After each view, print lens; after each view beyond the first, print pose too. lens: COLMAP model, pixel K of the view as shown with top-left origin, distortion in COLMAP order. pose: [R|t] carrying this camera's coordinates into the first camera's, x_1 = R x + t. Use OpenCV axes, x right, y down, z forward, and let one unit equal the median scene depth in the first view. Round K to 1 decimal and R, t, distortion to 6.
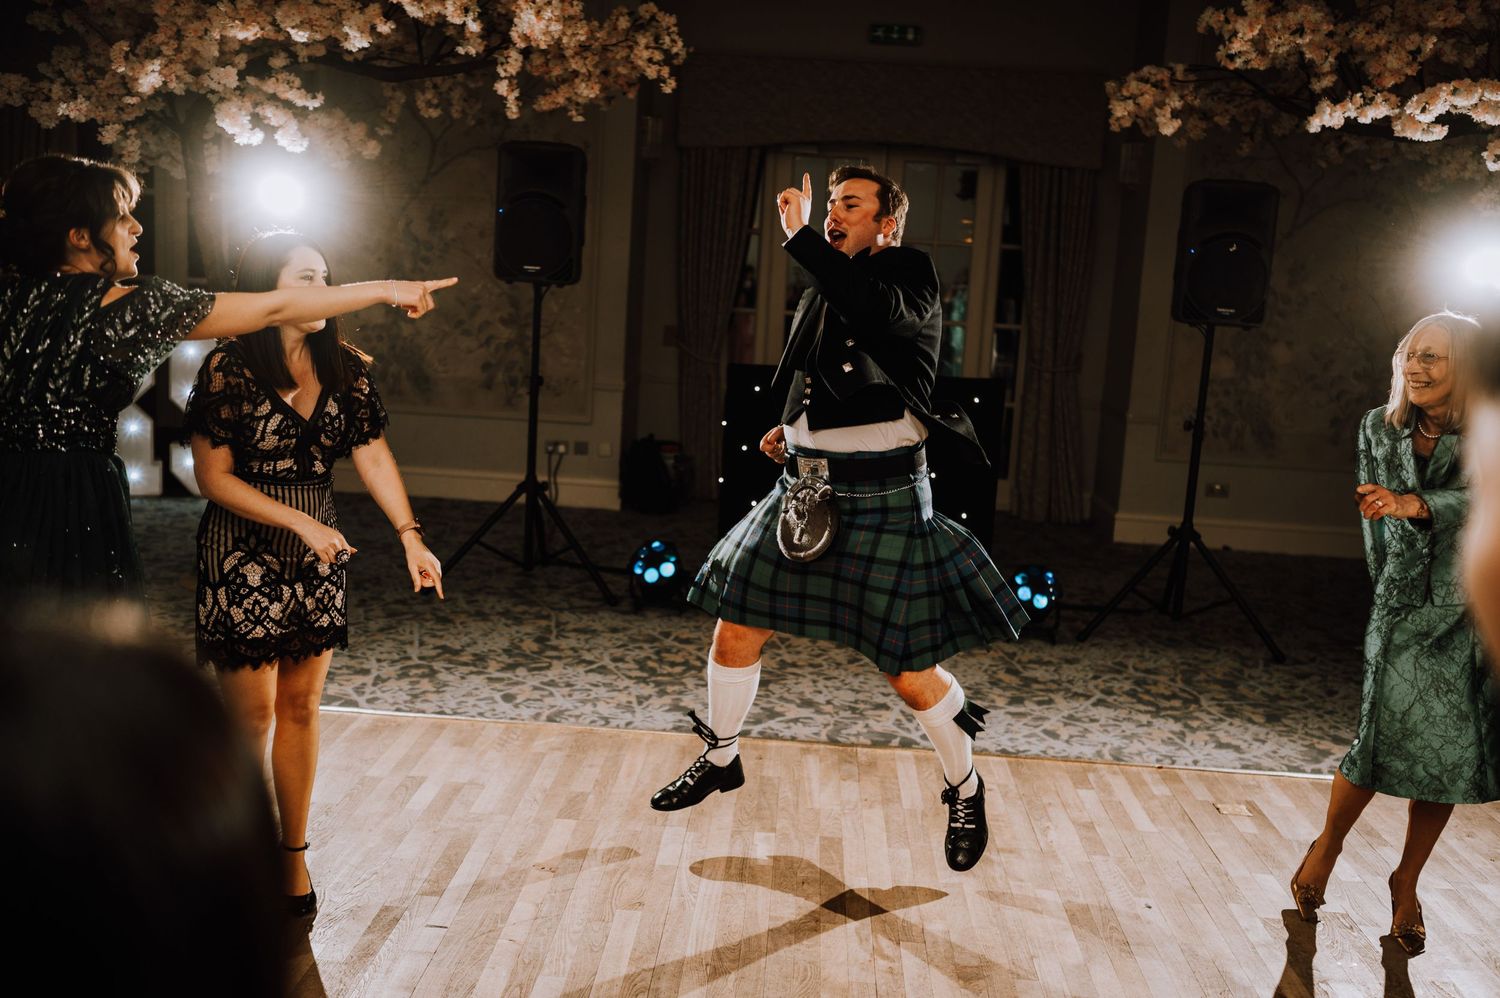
lens RADIAL K [[1413.3, 0, 754.2], [0, 1413.3, 501.5], [0, 0, 1]] dist [-0.000505, 0.000000]
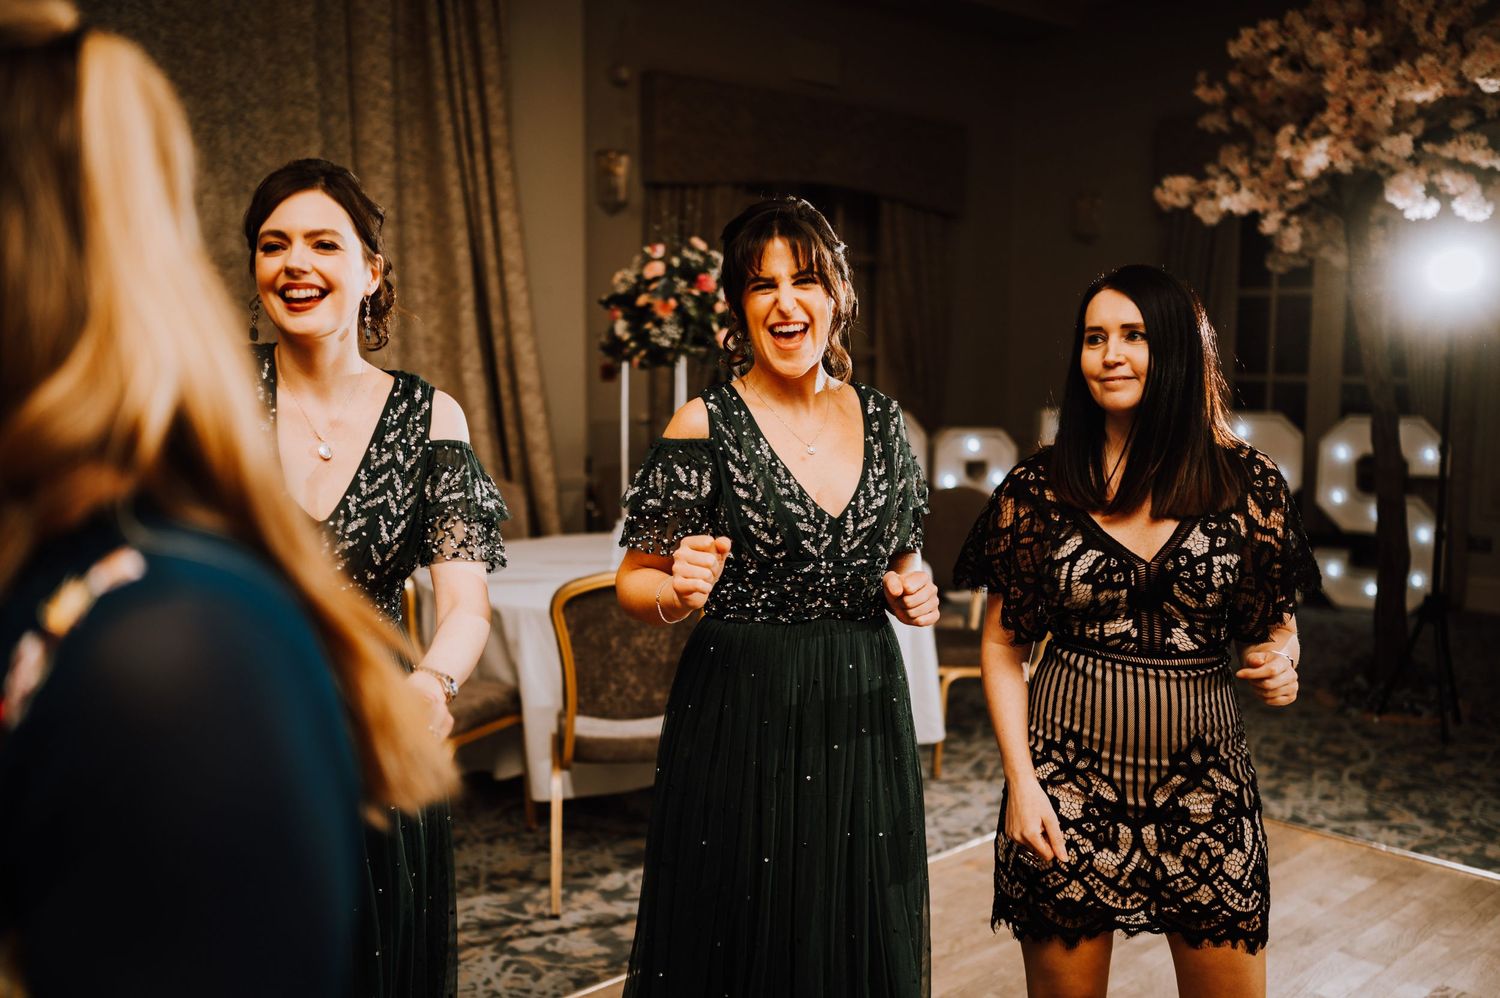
lens RADIAL K [[1413.3, 0, 756.3], [0, 1413.3, 504.4], [0, 0, 1]] dist [-0.000505, 0.000000]
pose [[0.719469, 0.023722, -0.694119, -0.034653], [-0.078347, 0.995809, -0.047176, 0.003736], [0.690091, 0.088324, 0.718313, 0.081704]]
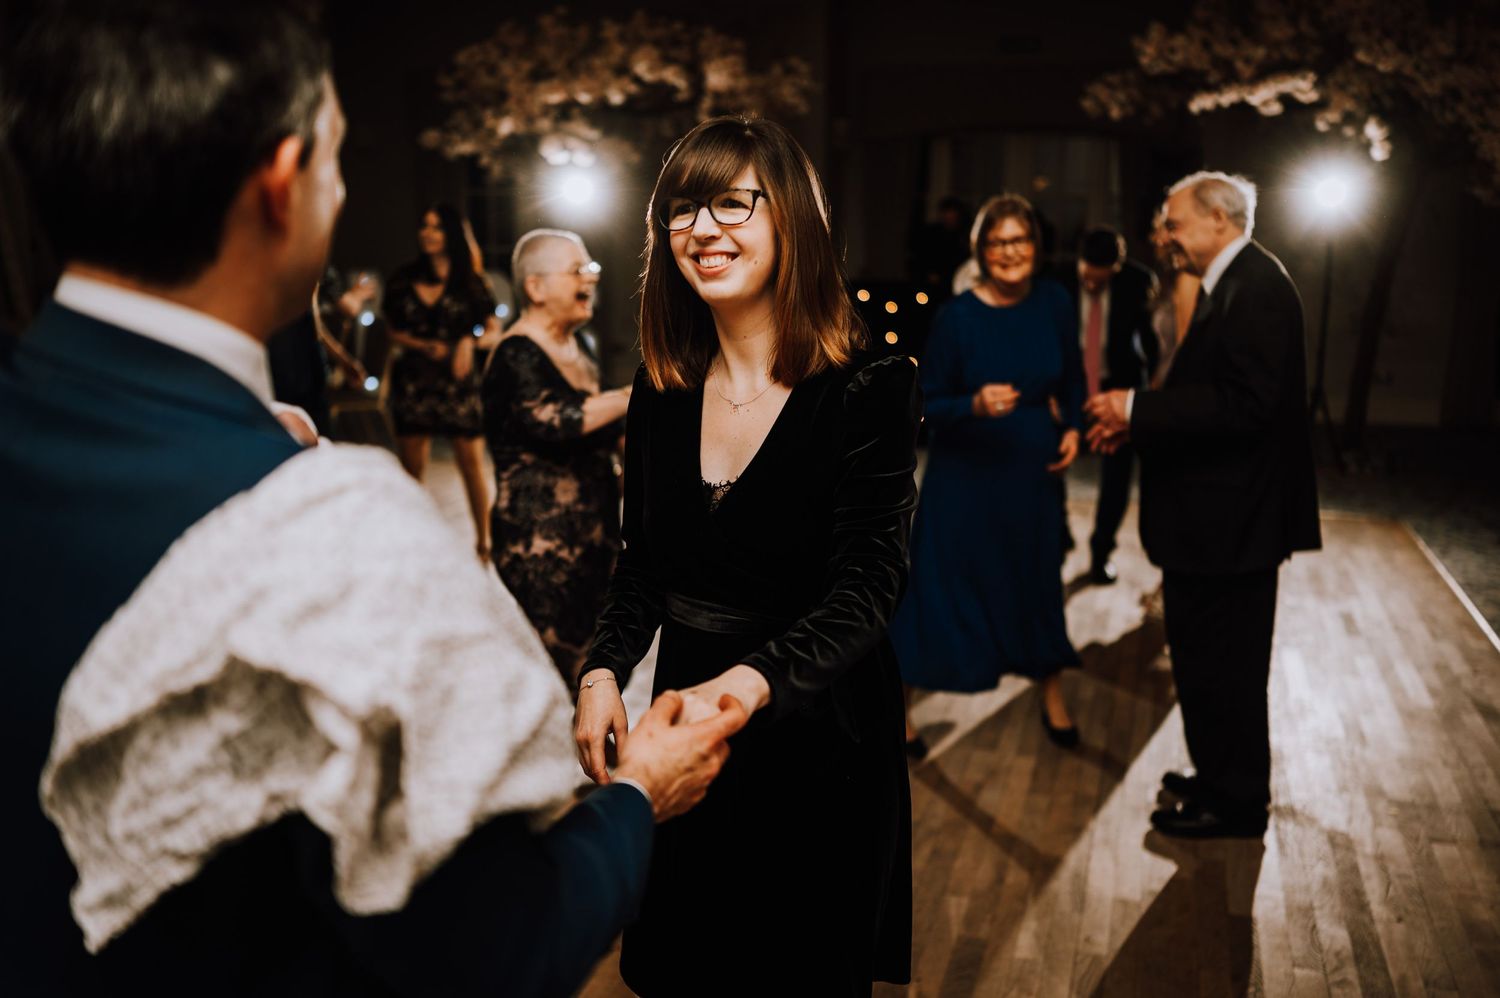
lens RADIAL K [[1413.3, 0, 743.2], [0, 1413.3, 501.6], [0, 0, 1]] dist [-0.000505, 0.000000]
pose [[0.968249, -0.001018, -0.249986, 0.289950], [0.005534, 0.999834, 0.017363, 0.133221], [0.249926, -0.018195, 0.968094, -0.619447]]
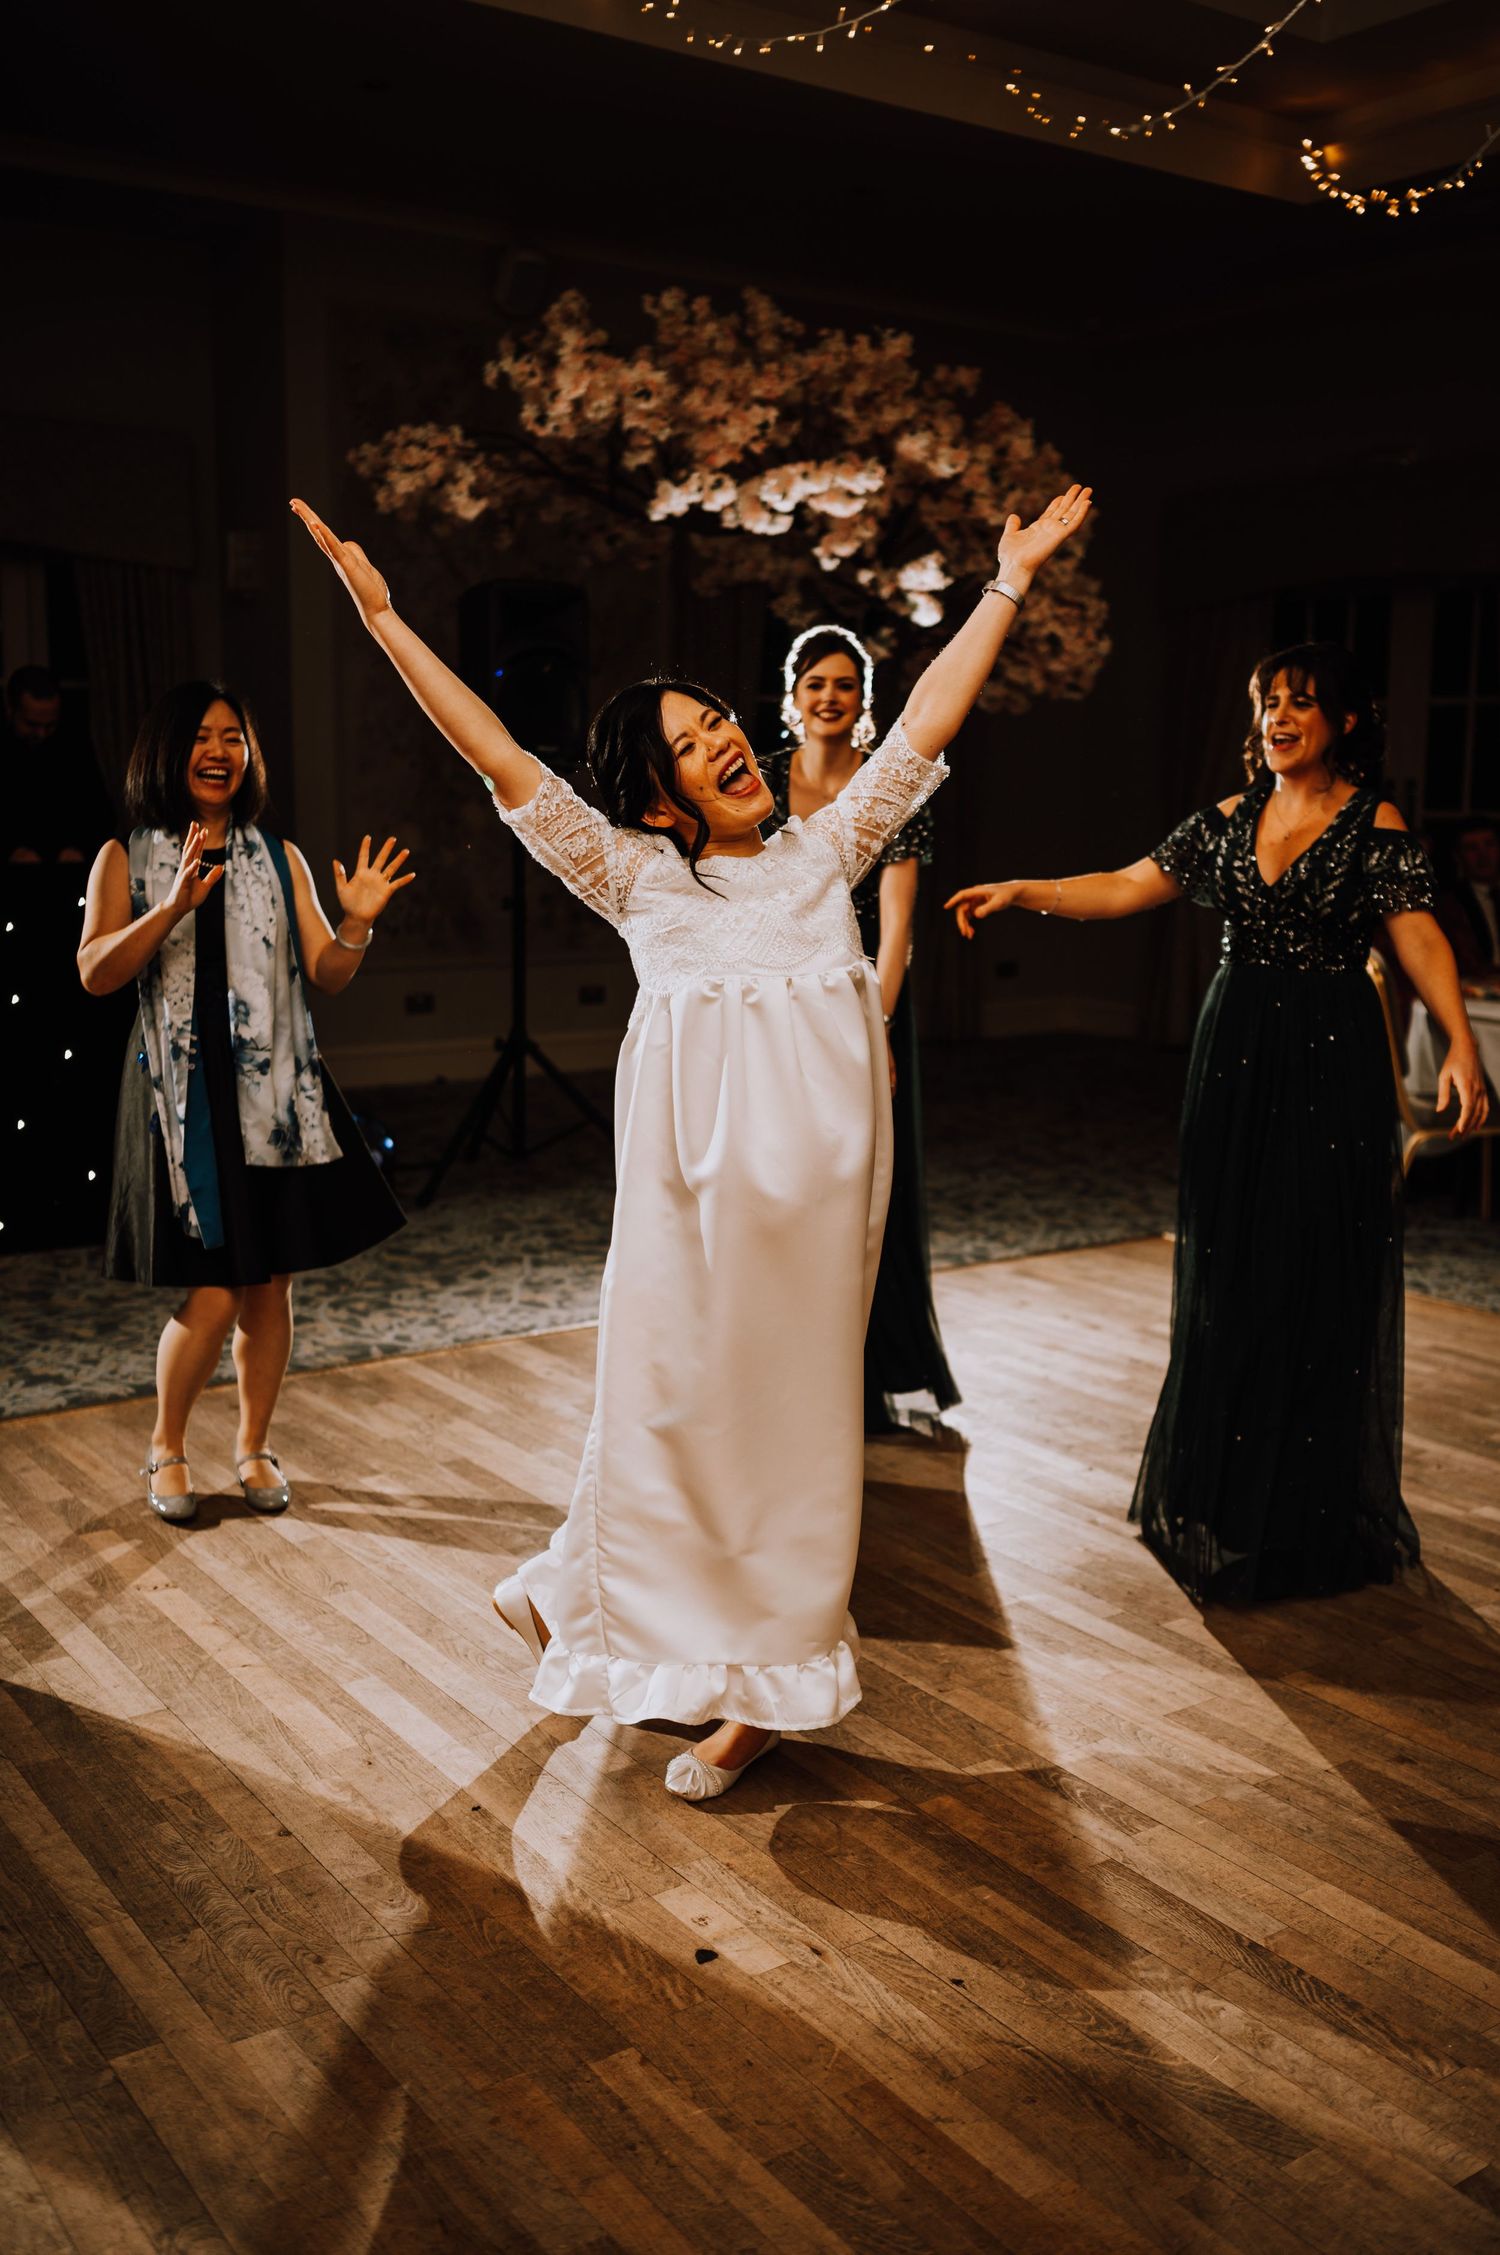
lens RADIAL K [[2124.7, 0, 755.9], [0, 2124.7, 1106.0], [0, 0, 1]] dist [-0.000505, 0.000000]
pose [[0.788757, -0.141352, 0.598232, -0.318851], [0.134842, 0.989285, 0.055964, 0.009441], [-0.599733, 0.036524, 0.799366, 0.007723]]
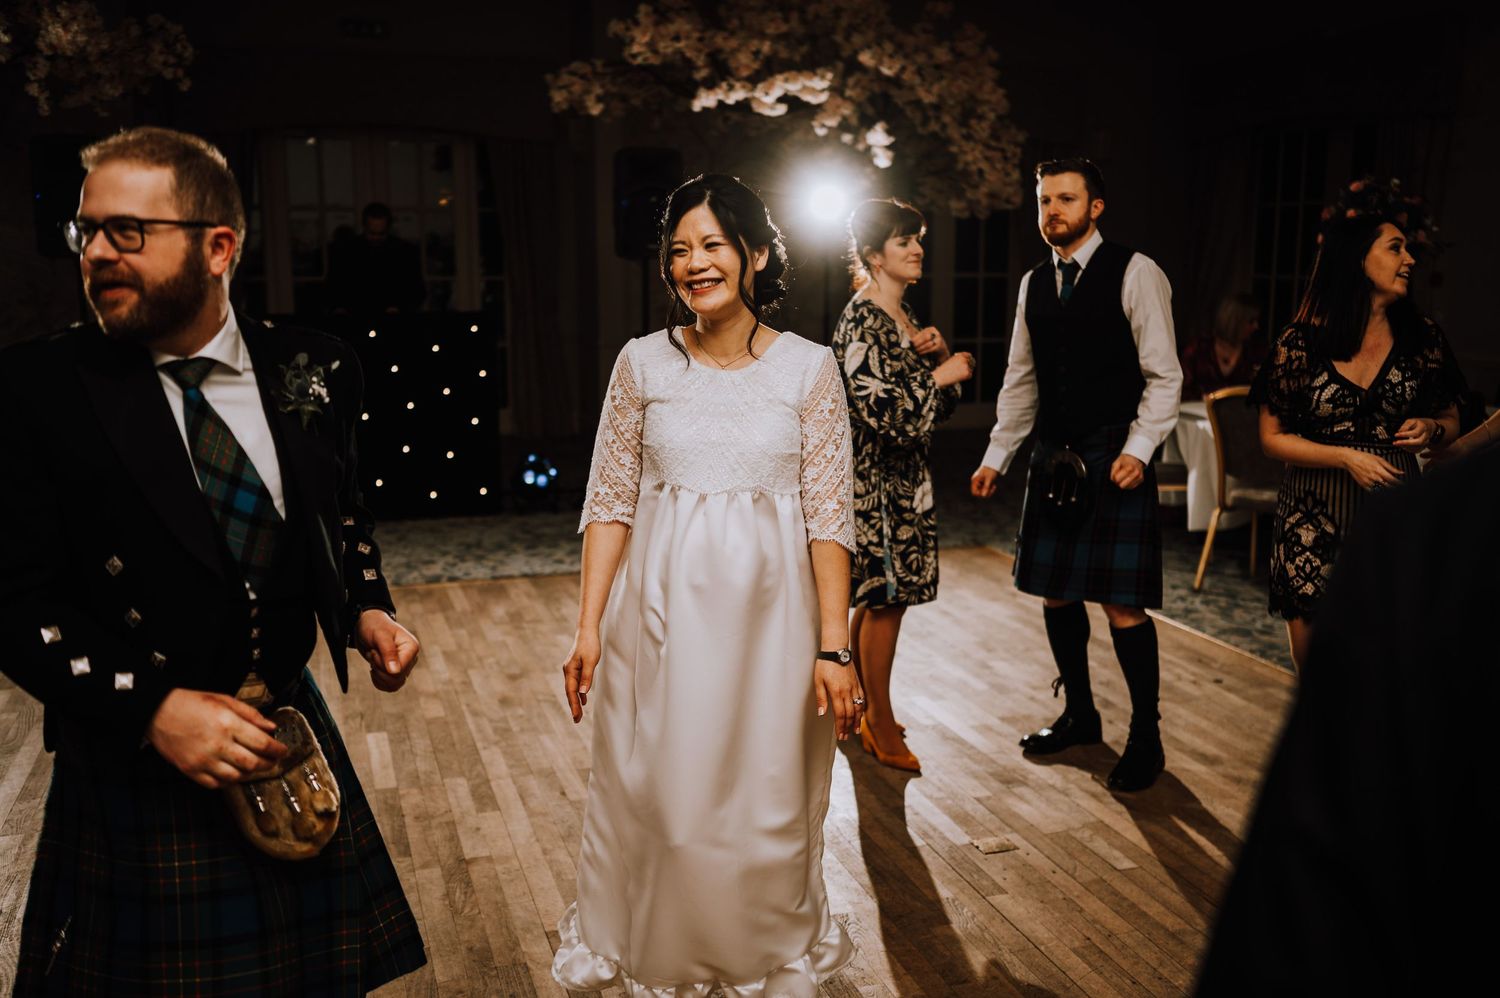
lens RADIAL K [[1413.3, 0, 755.3], [0, 1413.3, 506.1], [0, 0, 1]] dist [-0.000505, 0.000000]
pose [[0.934786, -0.119151, 0.334633, -0.053966], [0.111259, 0.992872, 0.042729, 0.064799], [-0.337339, -0.002711, 0.941379, -0.300309]]
